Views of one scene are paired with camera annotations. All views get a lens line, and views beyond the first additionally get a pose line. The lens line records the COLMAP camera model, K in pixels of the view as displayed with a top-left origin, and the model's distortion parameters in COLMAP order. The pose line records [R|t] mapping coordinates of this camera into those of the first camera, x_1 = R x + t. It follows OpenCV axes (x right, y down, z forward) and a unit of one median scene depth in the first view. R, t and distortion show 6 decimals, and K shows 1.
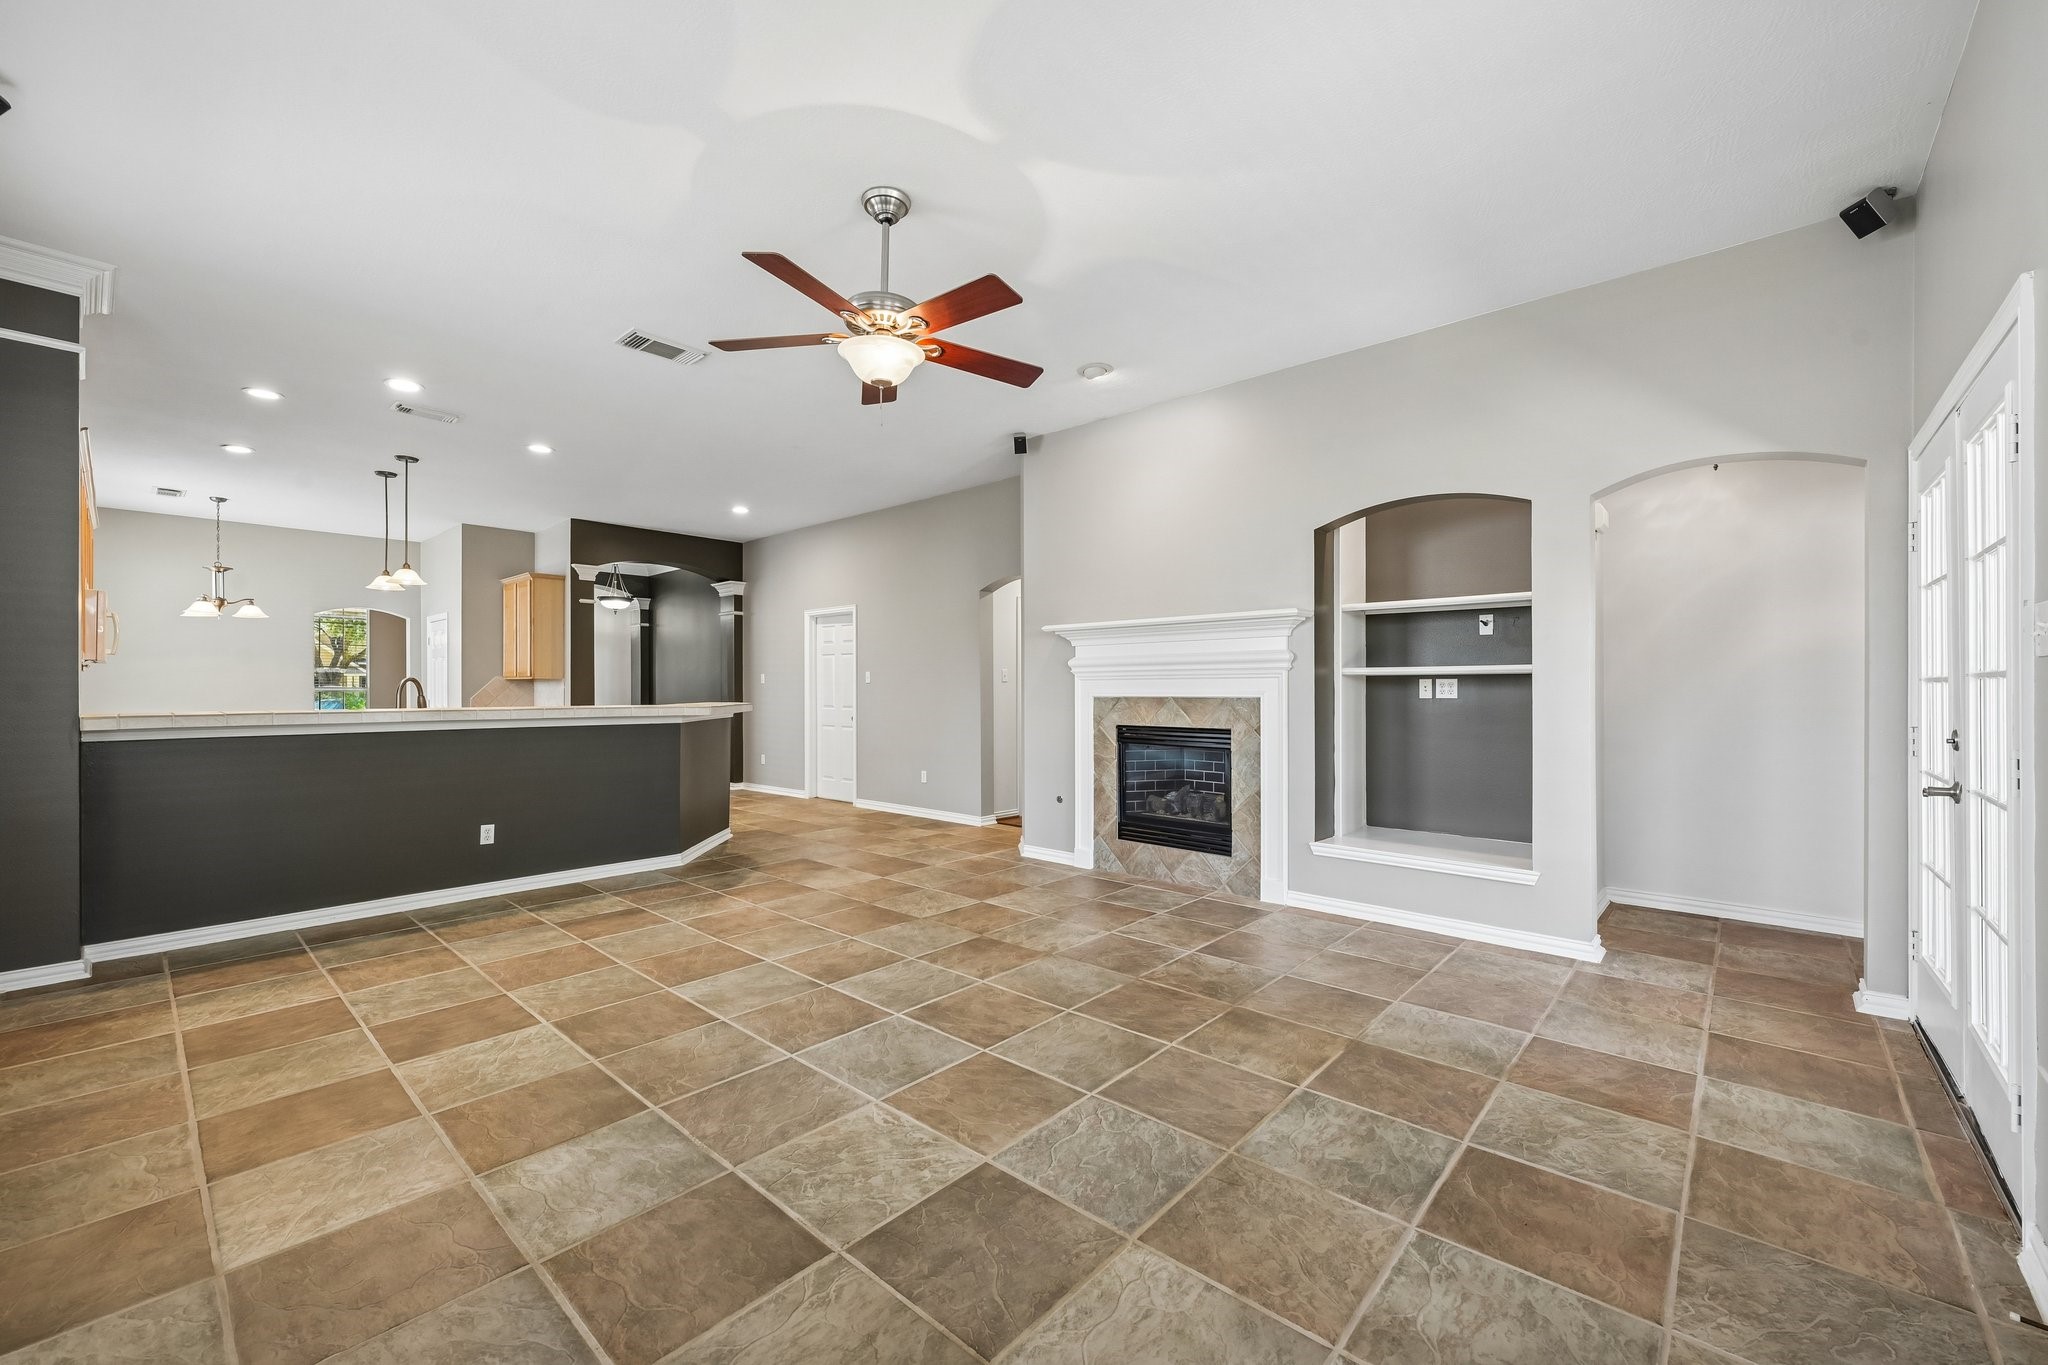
lens RADIAL K [[817.1, 0, 1020.8], [0, 817.1, 685.1], [0, 0, 1]] dist [-0.000529, -0.000863]
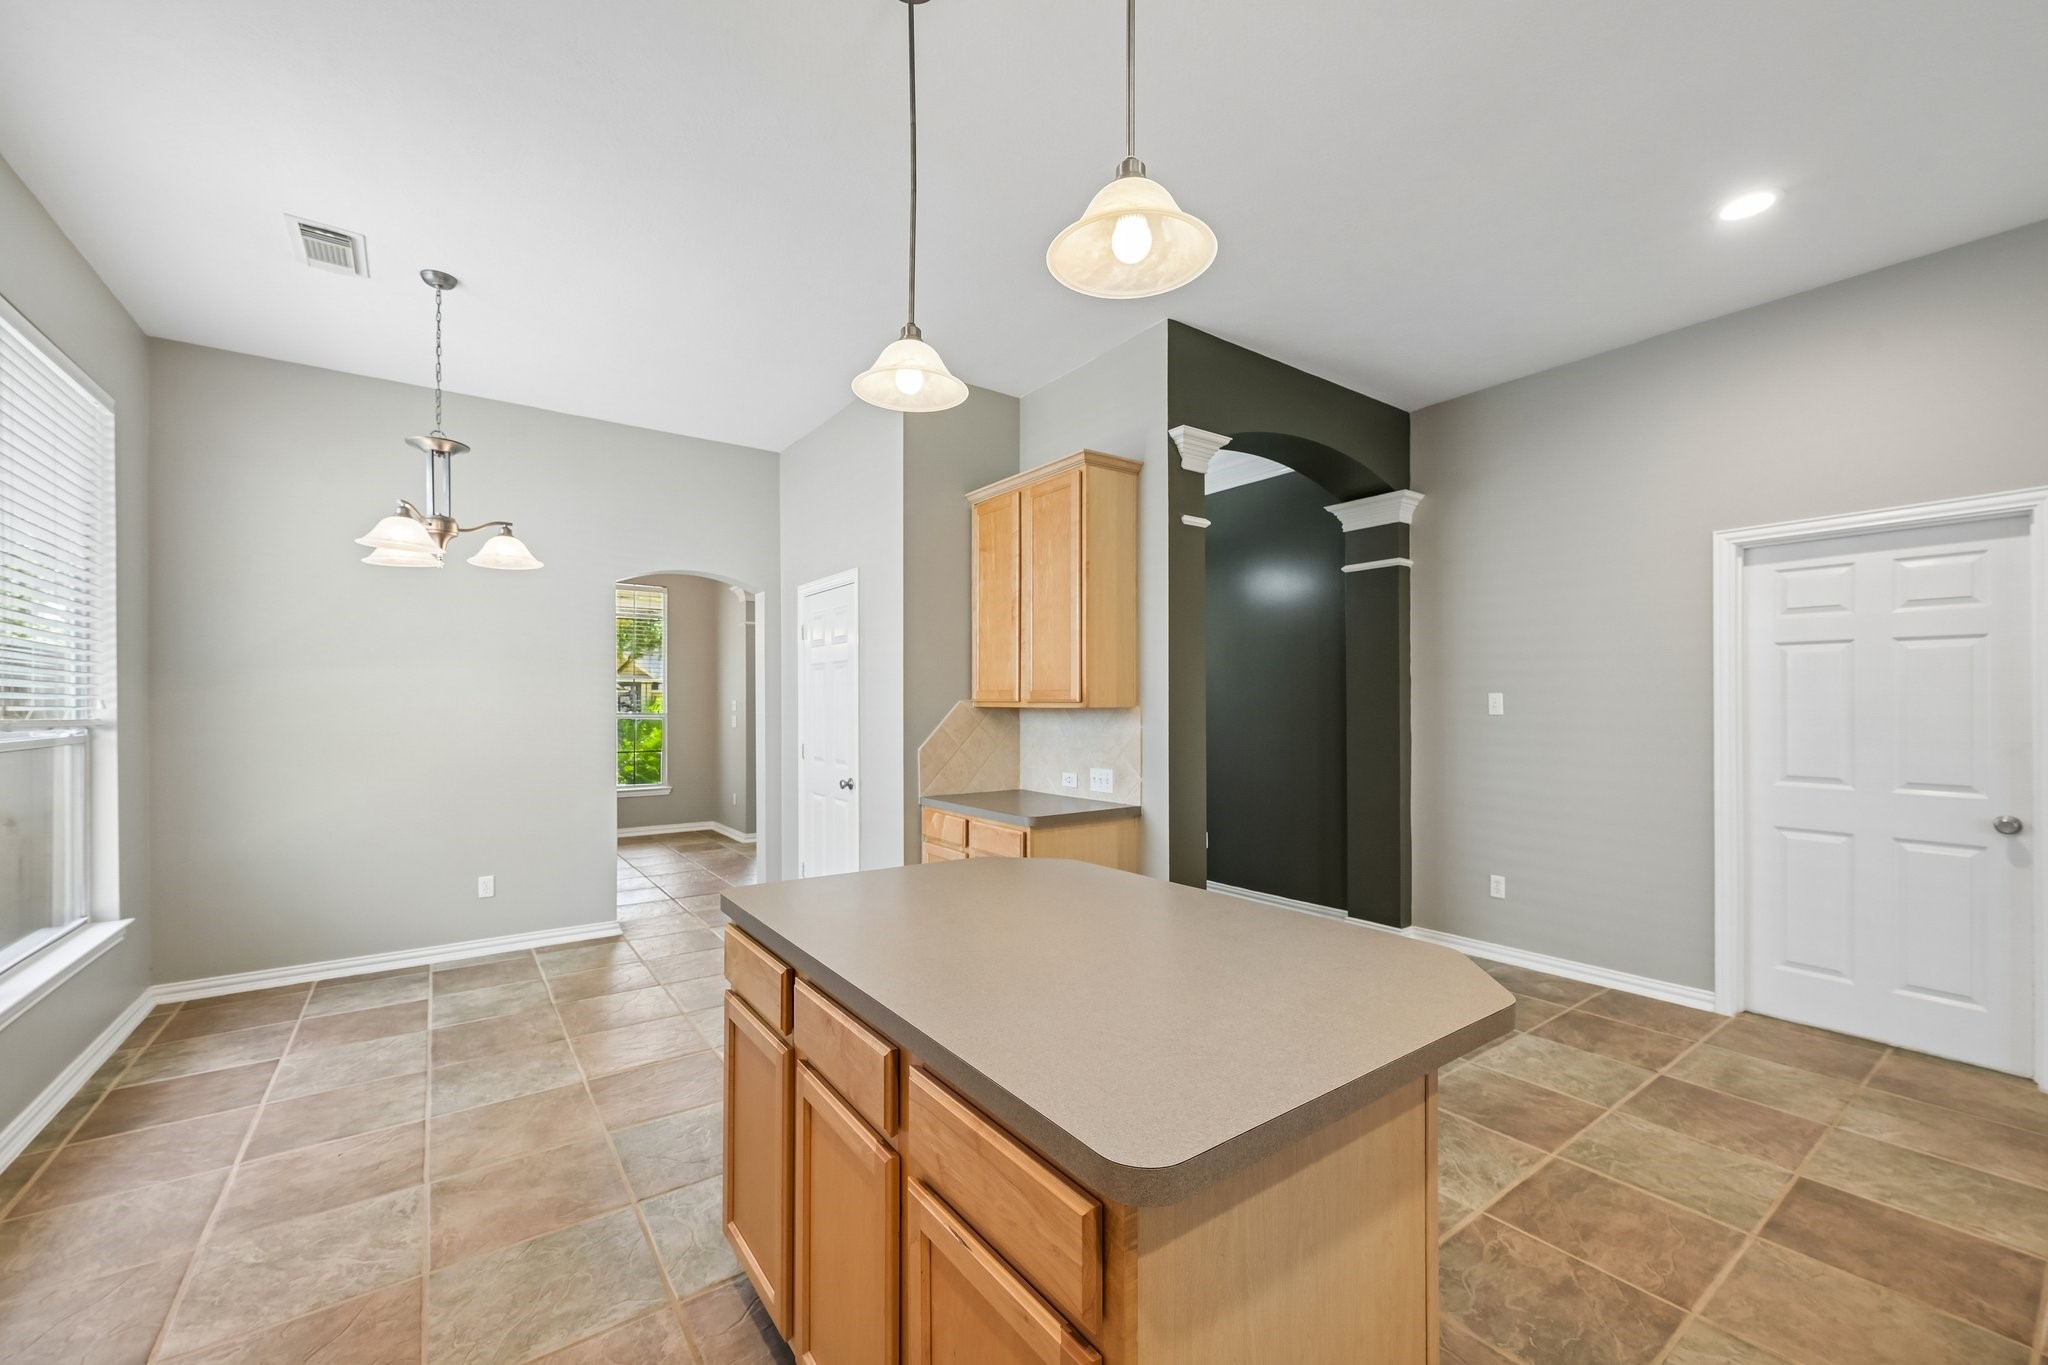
lens RADIAL K [[817.1, 0, 1024.9], [0, 817.1, 698.0], [0, 0, 1]] dist [-0.000529, -0.000863]
pose [[0.977928, -0.001857, -0.208934, -1.001607], [0.001687, 0.999998, -0.000992, -0.023063], [0.208936, 0.000618, 0.977929, 1.085914]]
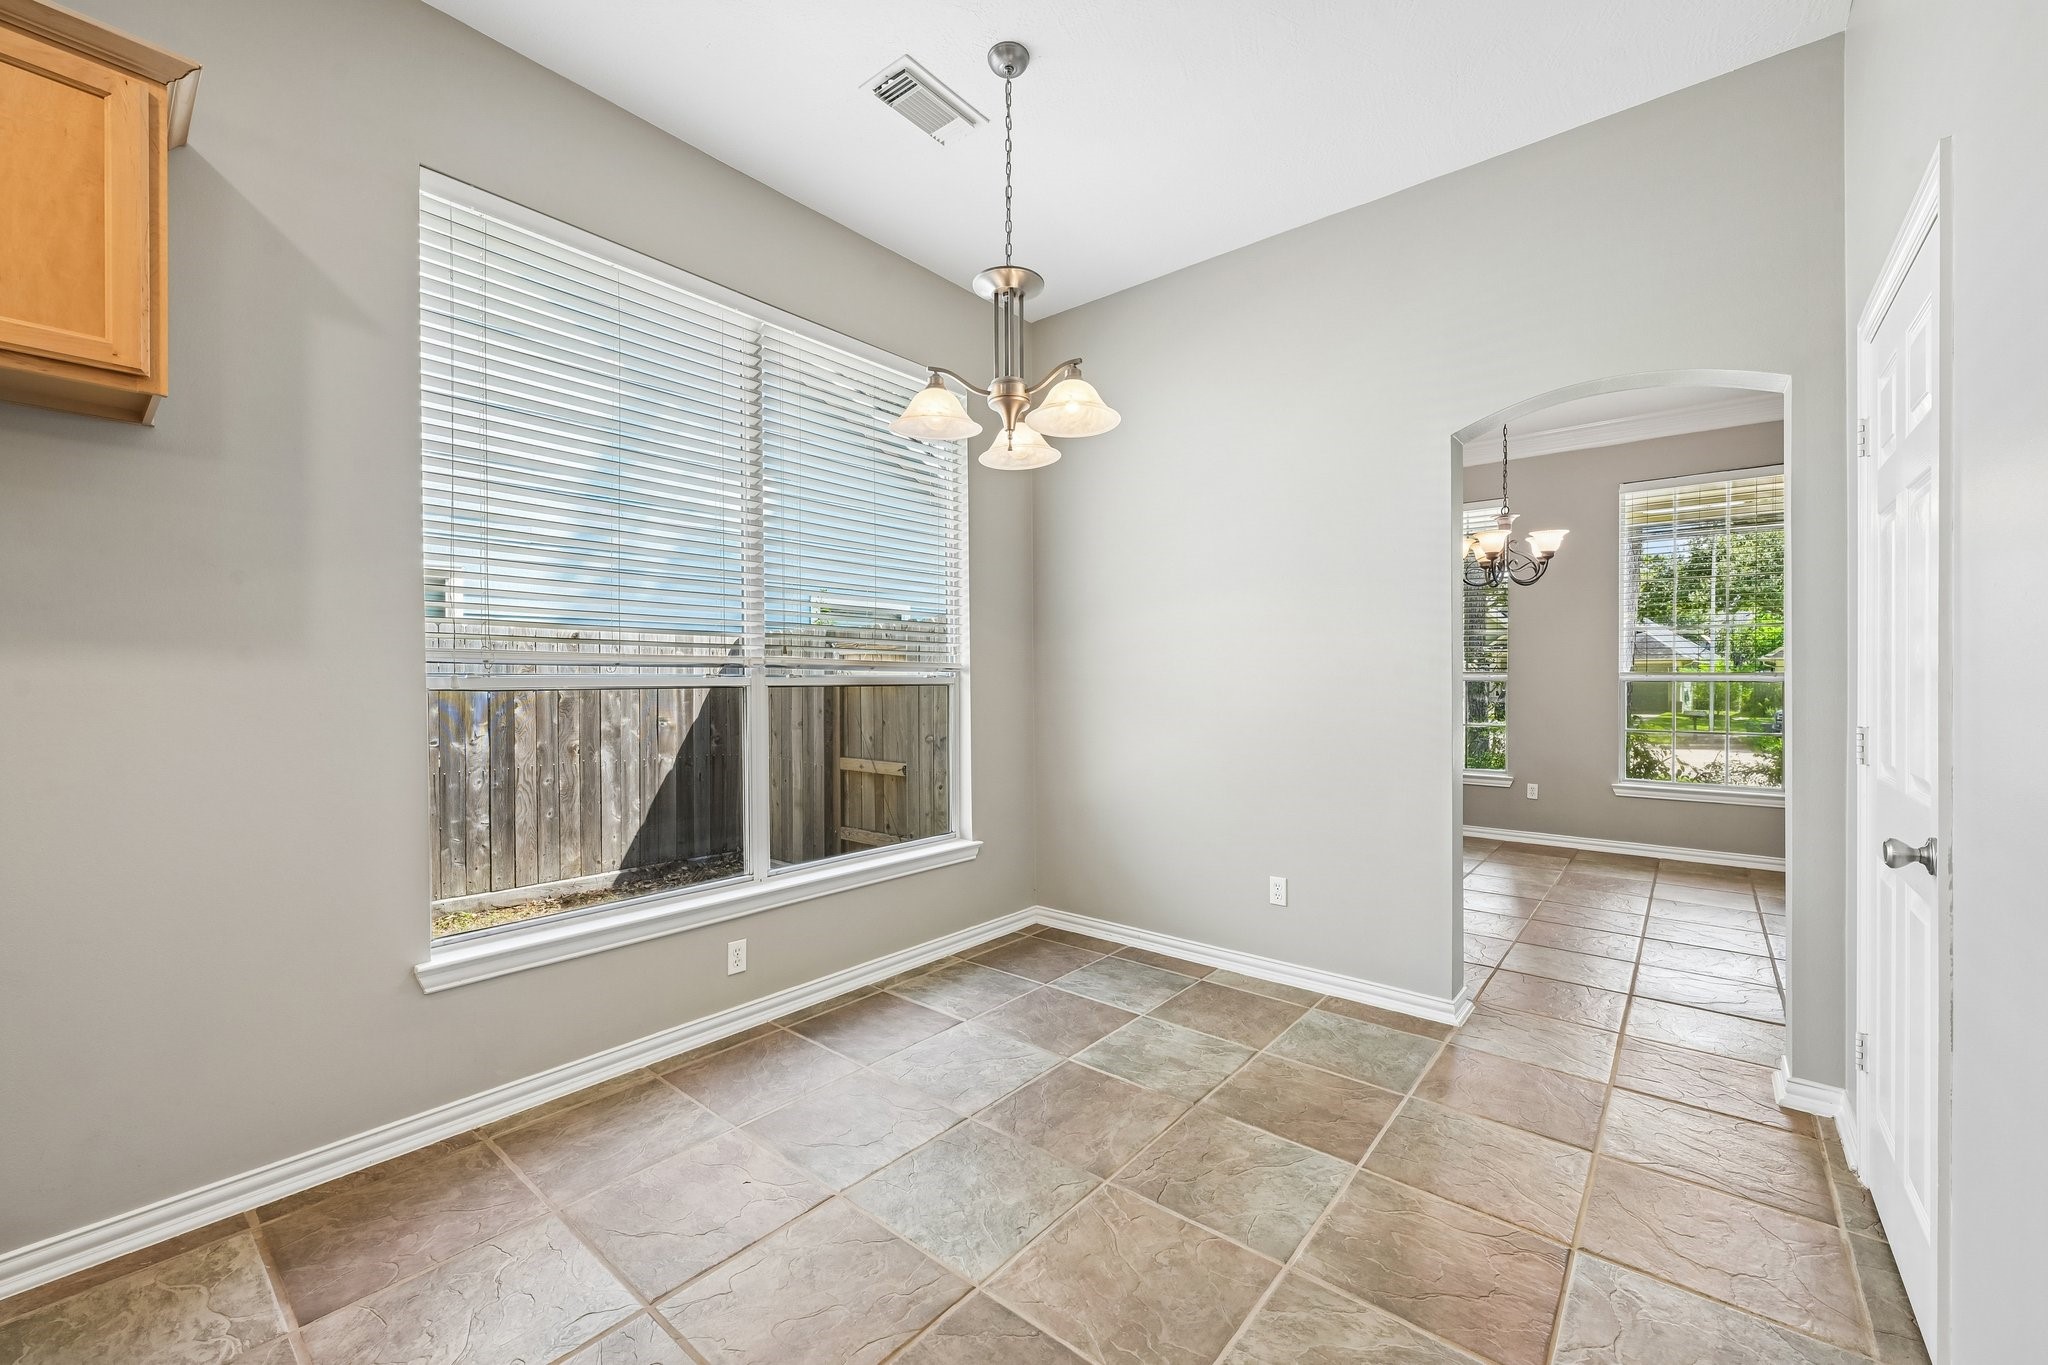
lens RADIAL K [[817.1, 0, 1023.5], [0, 817.1, 684.1], [0, 0, 1]] dist [-0.000529, -0.000863]
pose [[0.037021, 0.006874, -0.999291, -1.118967], [0.009432, 0.999929, 0.007228, 0.009790], [0.999270, -0.009693, 0.036954, 1.652699]]
